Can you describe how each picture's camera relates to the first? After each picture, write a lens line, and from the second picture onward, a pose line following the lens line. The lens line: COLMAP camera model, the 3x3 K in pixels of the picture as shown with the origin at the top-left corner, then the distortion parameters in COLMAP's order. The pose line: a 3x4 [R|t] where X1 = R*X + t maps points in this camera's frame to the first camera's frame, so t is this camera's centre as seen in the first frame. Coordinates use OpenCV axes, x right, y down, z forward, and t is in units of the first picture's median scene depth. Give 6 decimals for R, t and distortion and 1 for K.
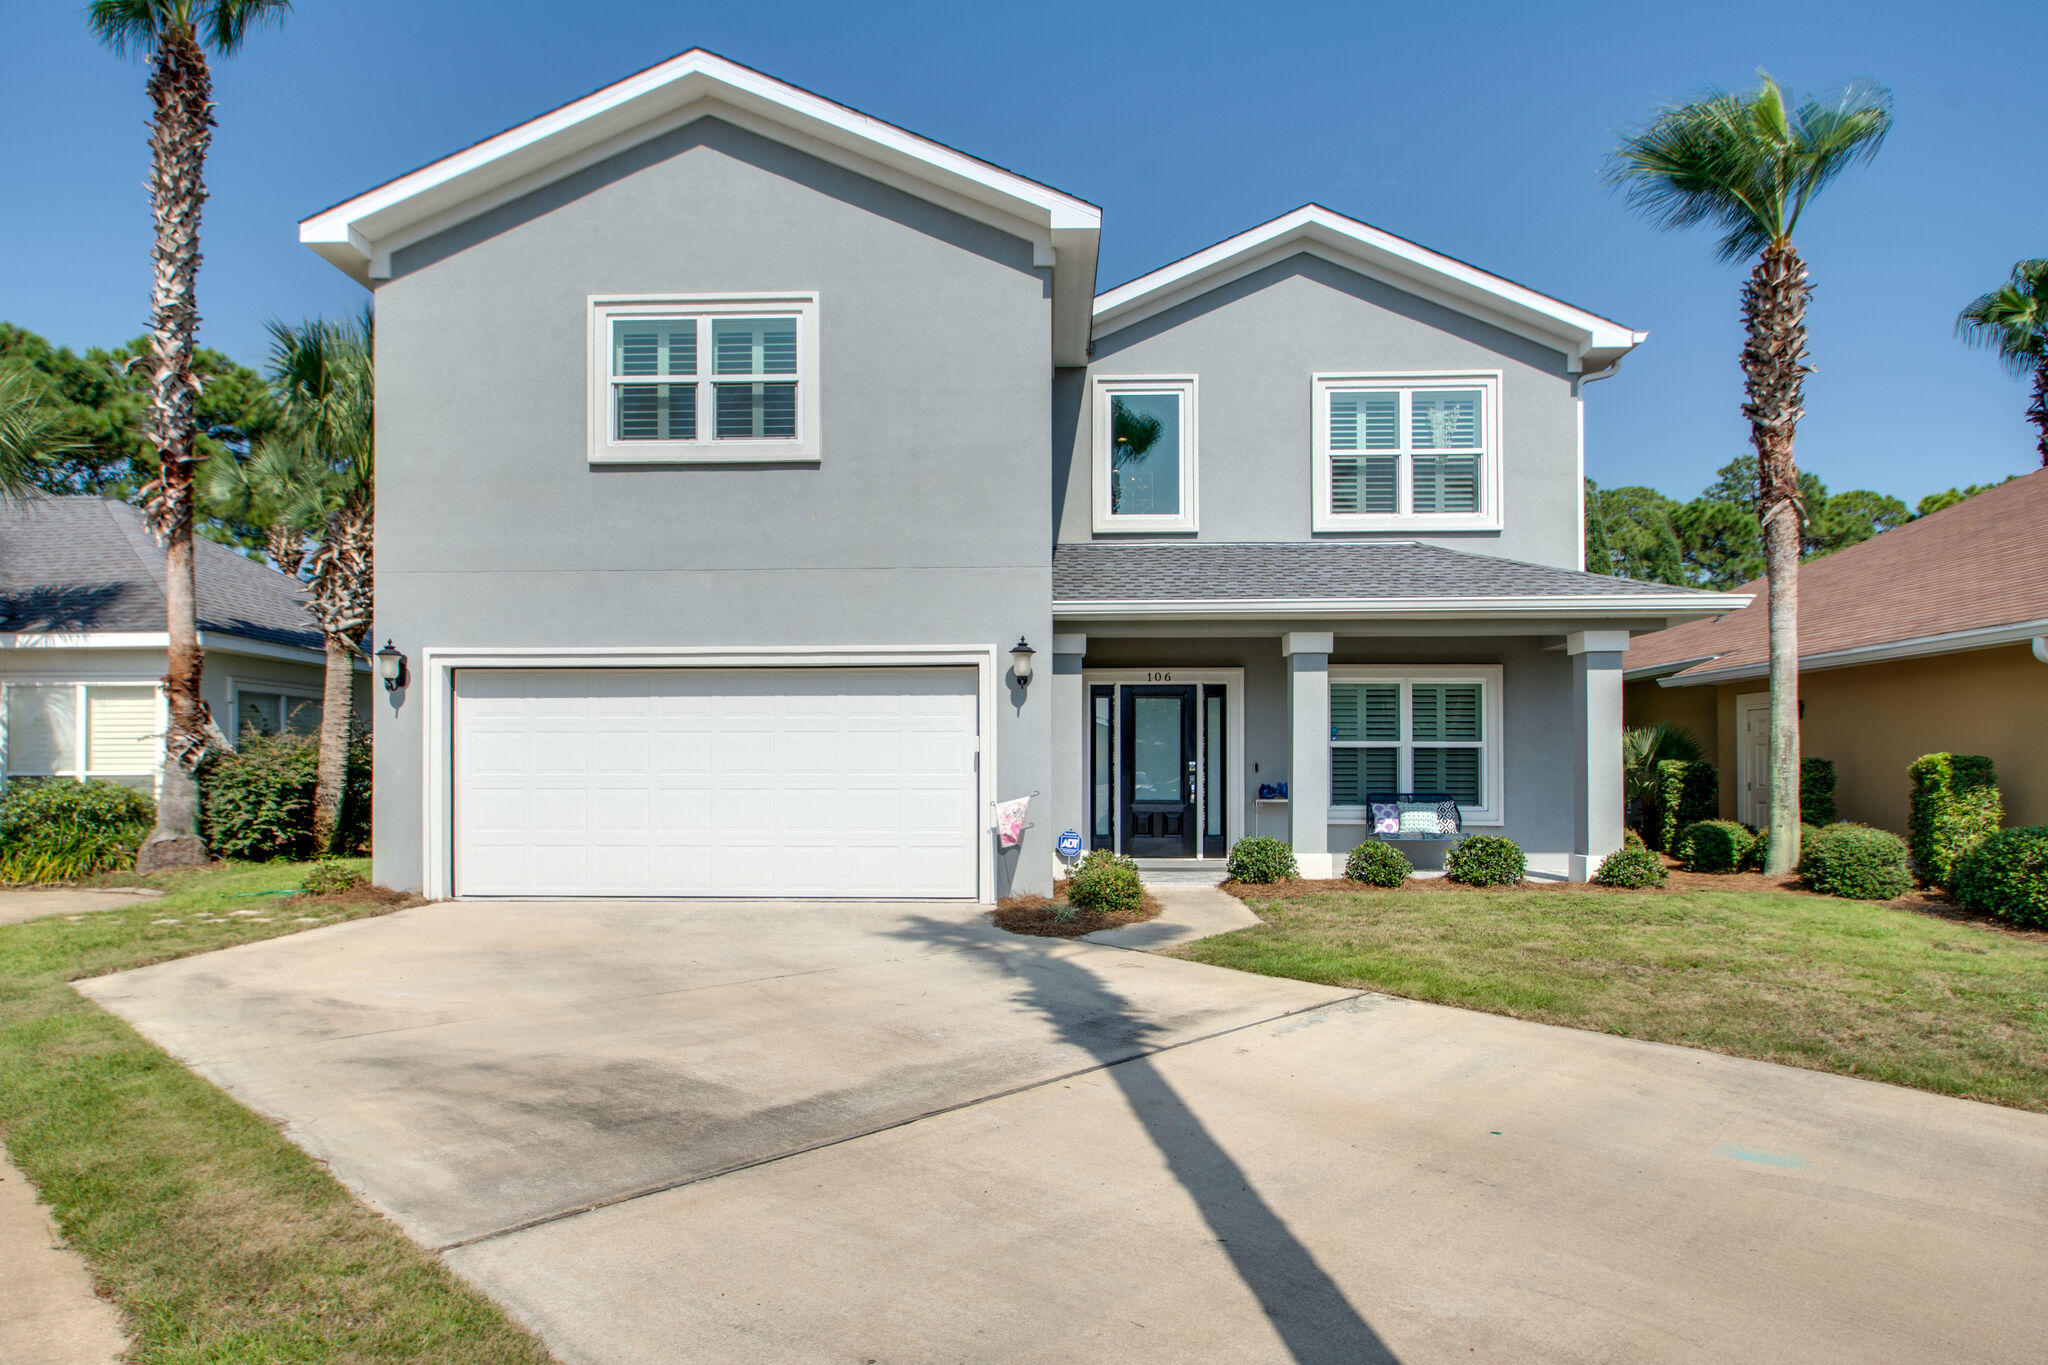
lens RADIAL K [[1199.1, 0, 946.1], [0, 1199.1, 754.0], [0, 0, 1]] dist [0.010521, -0.005264]
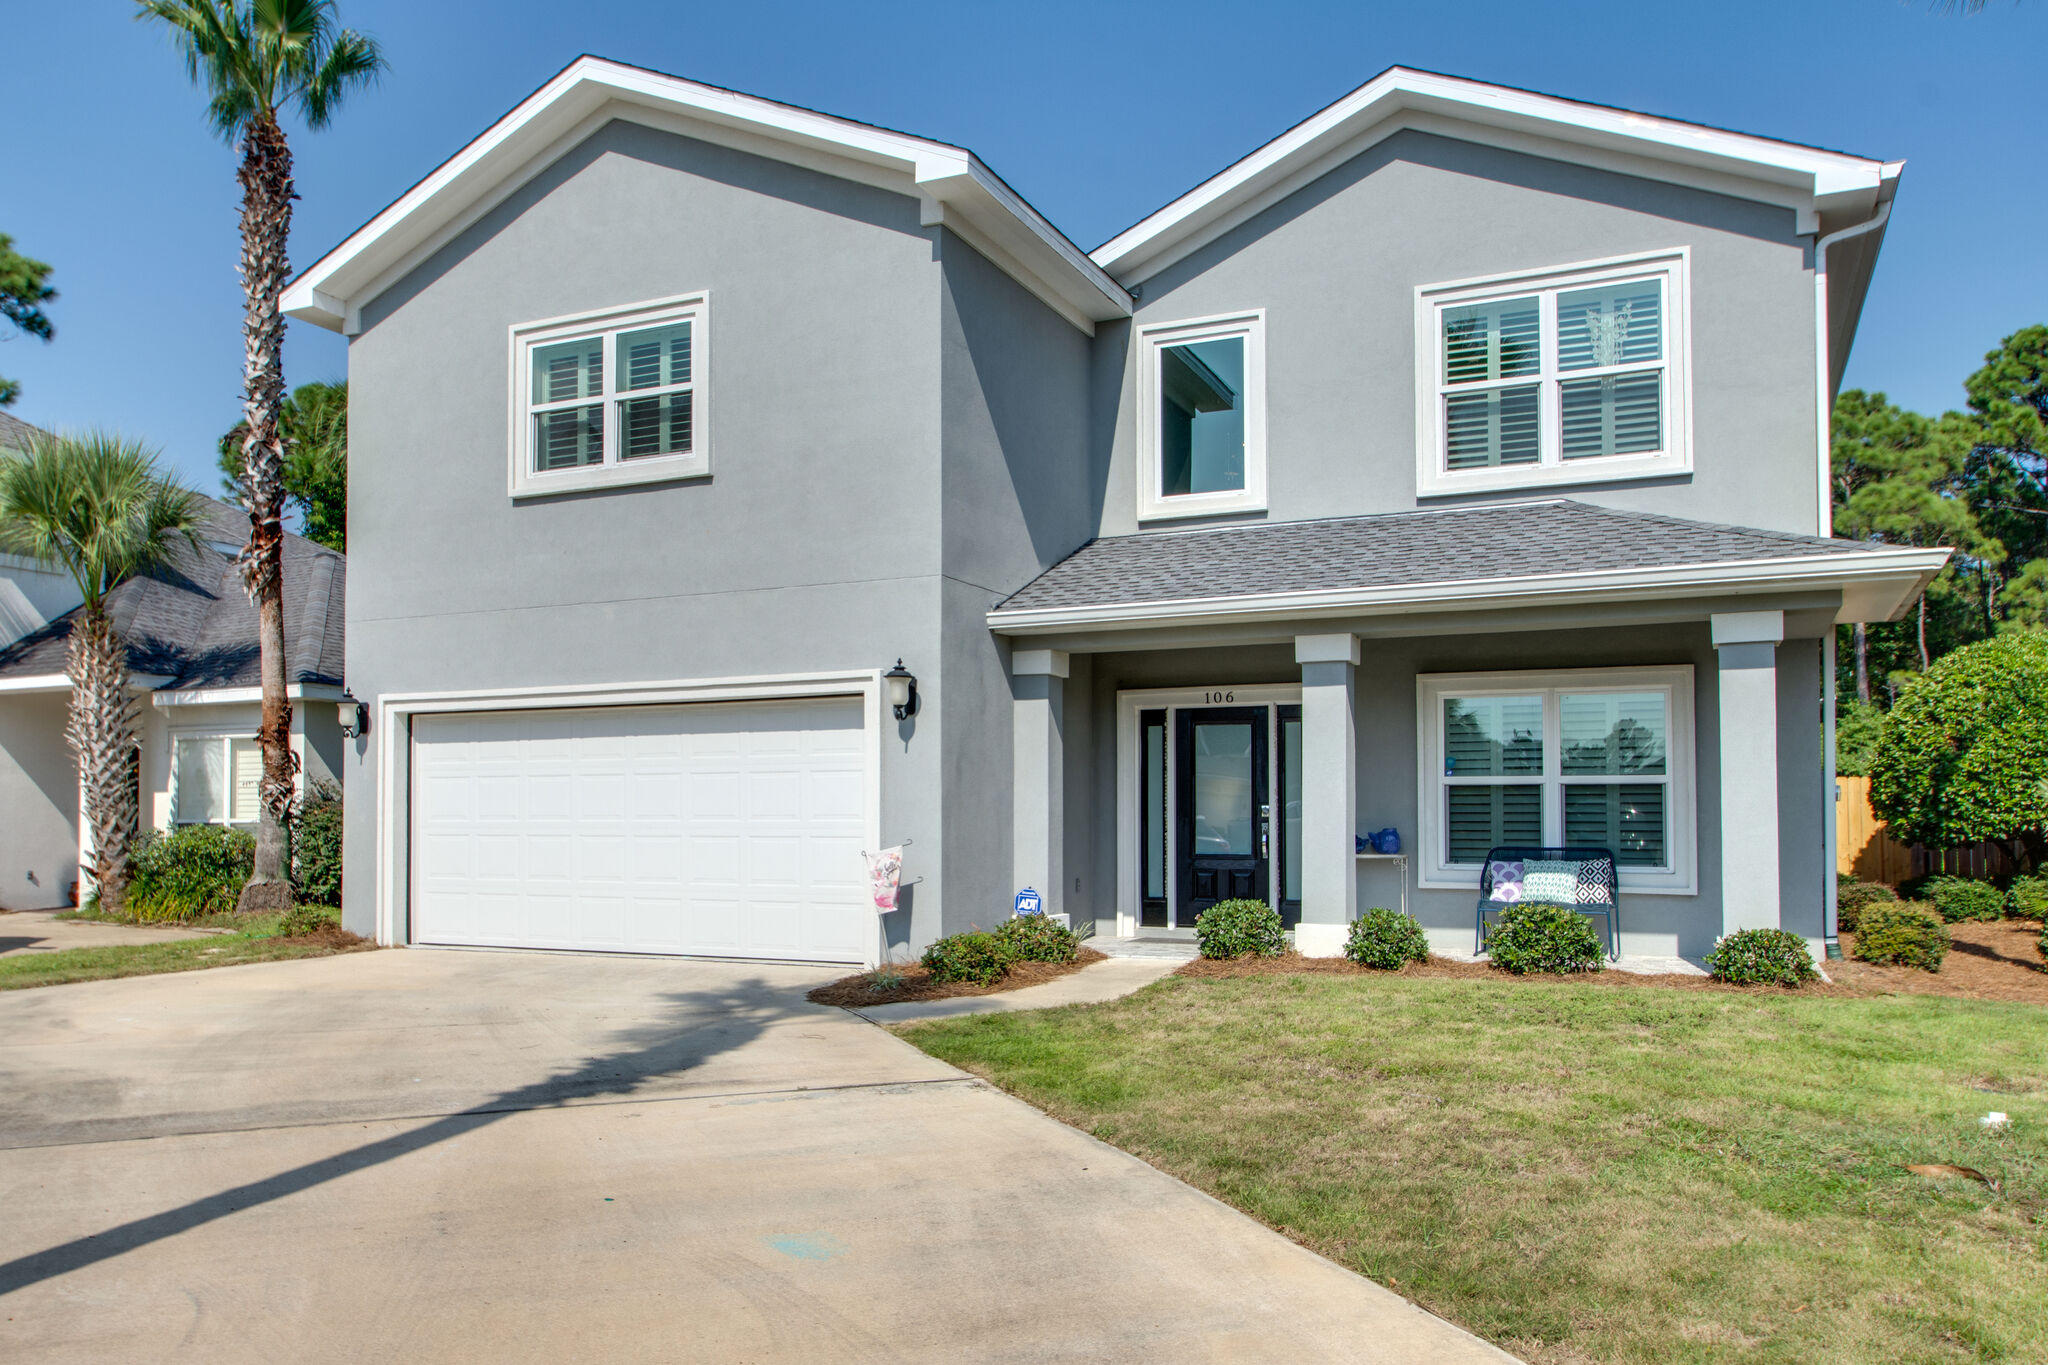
lens RADIAL K [[1553.1, 0, 974.6], [0, 1553.1, 780.5], [0, 0, 1]] dist [-0.000140, 0.010601]
pose [[0.917593, -0.010542, -0.397381, 0.446199], [0.005209, 0.999881, -0.014495, 0.004213], [0.397487, 0.011231, 0.917539, 0.003405]]
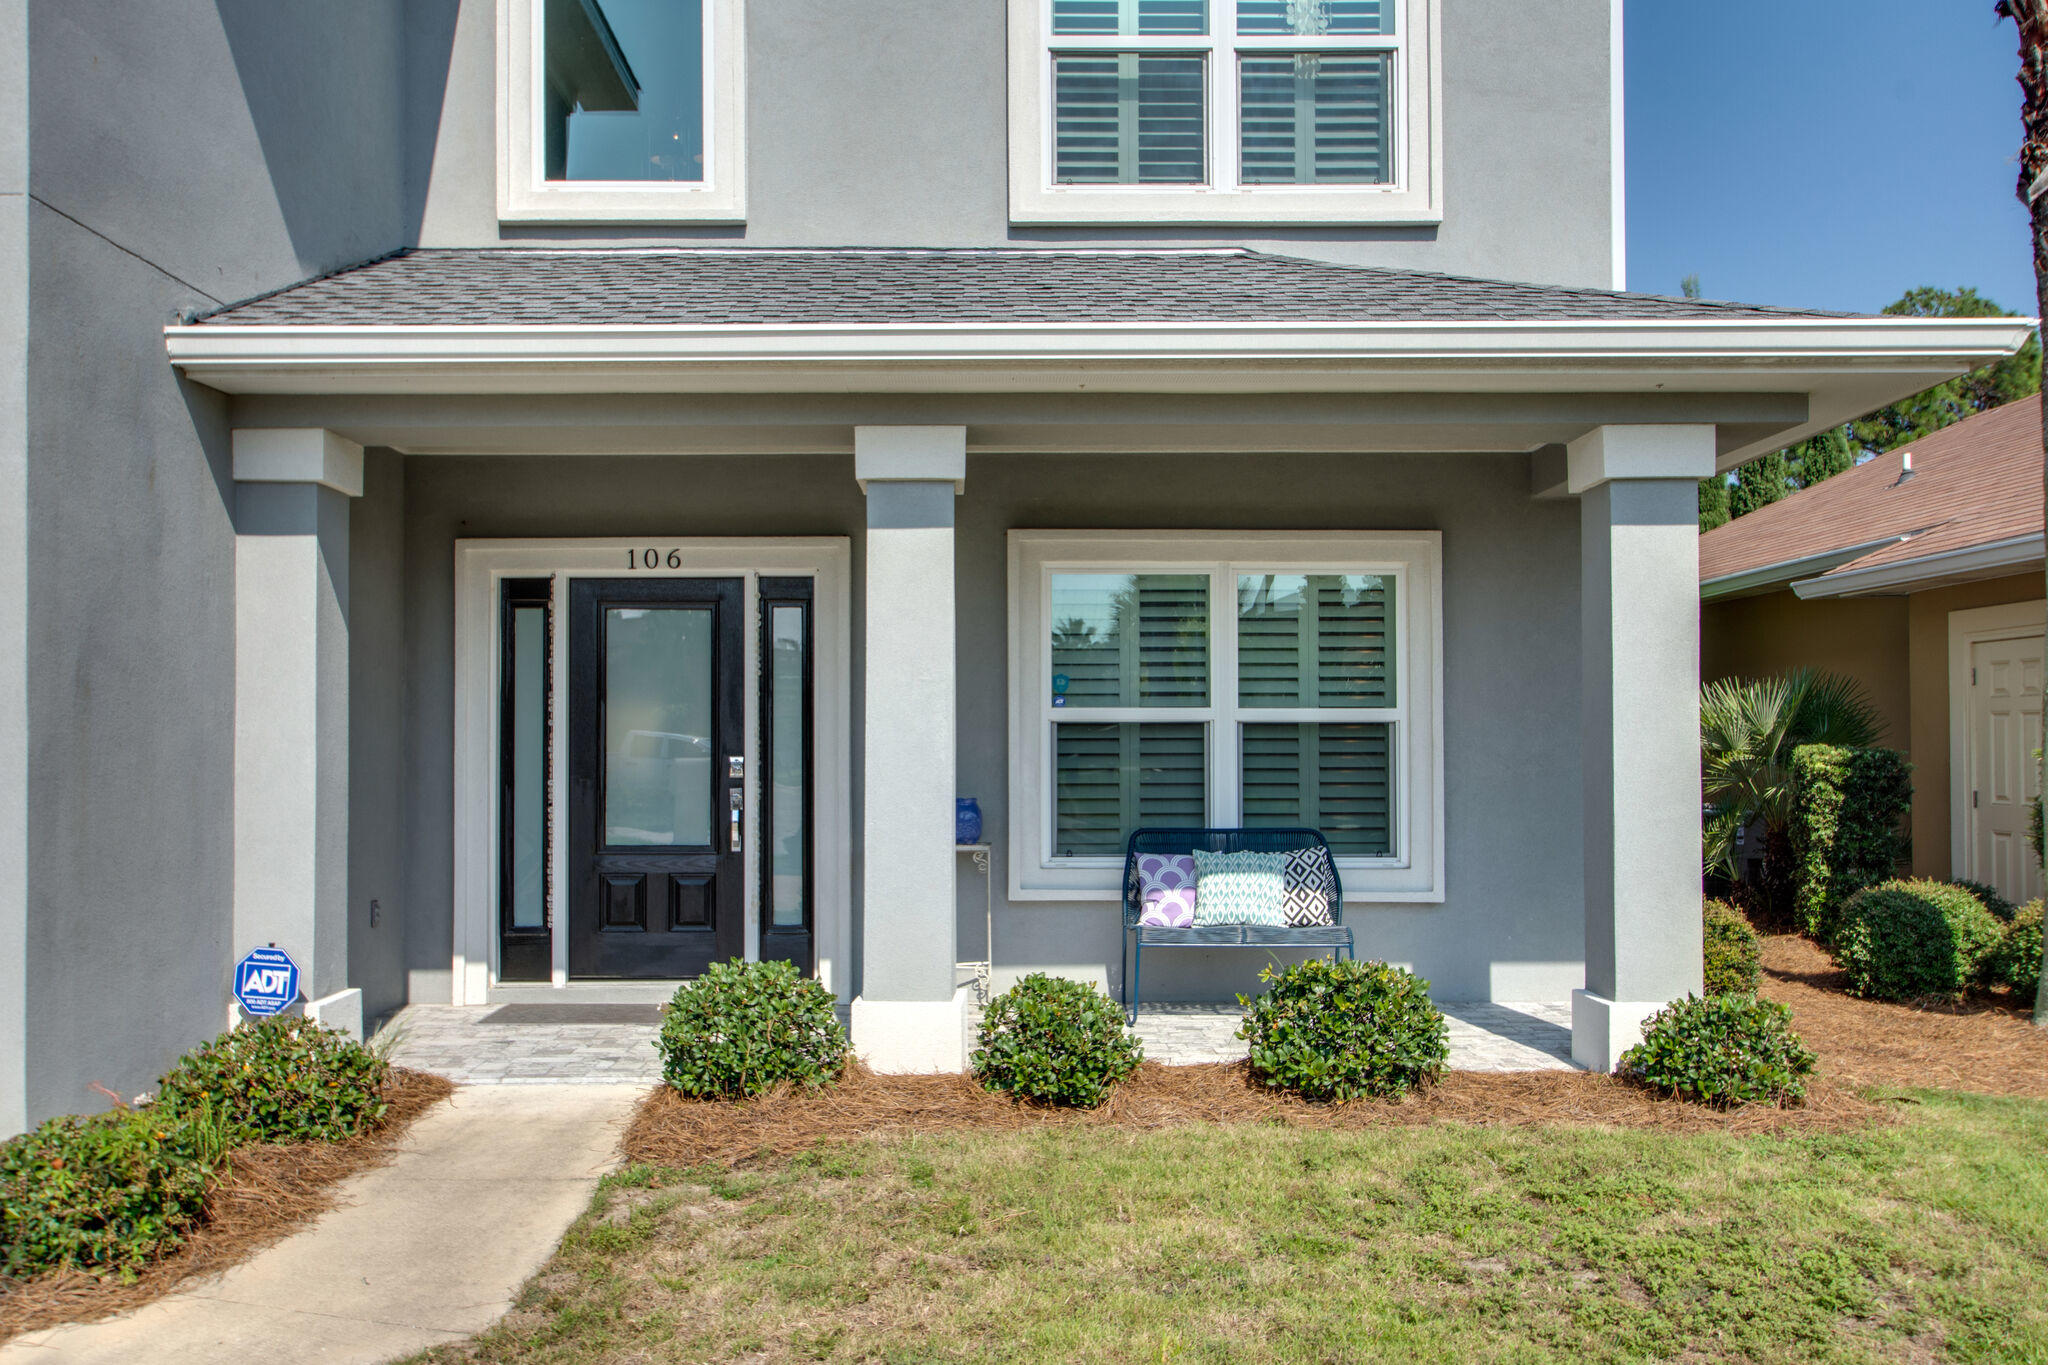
lens RADIAL K [[1553.1, 0, 959.3], [0, 1553.1, 719.9], [0, 0, 1]] dist [-0.000140, 0.010601]
pose [[0.999232, -0.001781, 0.039144, 0.271870], [0.001772, 0.999998, 0.000285, -0.006719], [-0.039144, -0.000216, 0.999234, 0.453750]]
